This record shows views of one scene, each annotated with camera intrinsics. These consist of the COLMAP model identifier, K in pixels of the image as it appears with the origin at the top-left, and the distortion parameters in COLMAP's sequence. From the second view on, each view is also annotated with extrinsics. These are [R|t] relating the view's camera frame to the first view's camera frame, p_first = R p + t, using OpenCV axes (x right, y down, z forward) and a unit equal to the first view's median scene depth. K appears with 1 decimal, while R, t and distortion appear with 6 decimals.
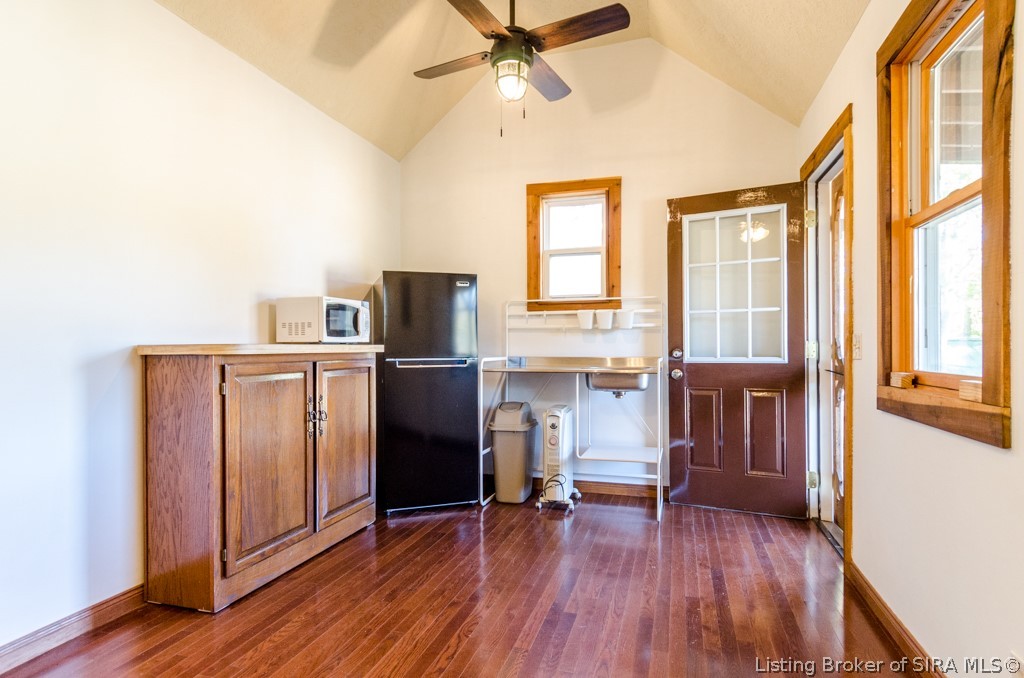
lens RADIAL K [[540.2, 0, 512.0], [0, 540.2, 339.0], [0, 0, 1]] dist [0.000287, -0.000104]
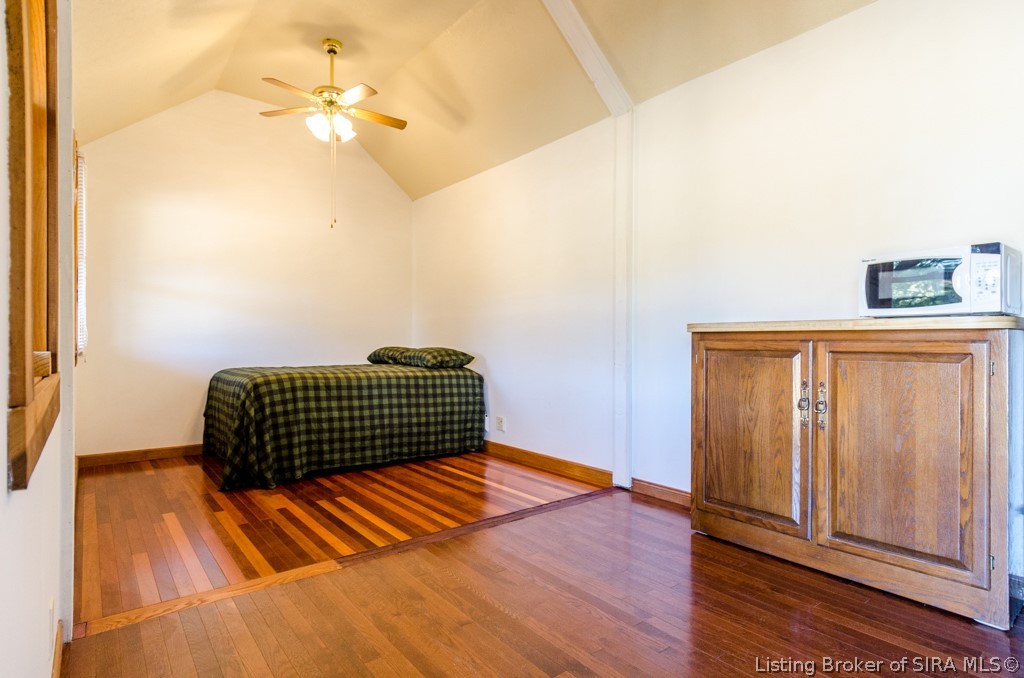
lens RADIAL K [[540.2, 0, 512.0], [0, 540.2, 339.0], [0, 0, 1]] dist [0.000287, -0.000104]
pose [[-0.566330, 0.004912, -0.824164, 0.665032], [0.015614, 0.999867, -0.004770, 0.038558], [0.824030, -0.015570, -0.566331, 1.195647]]
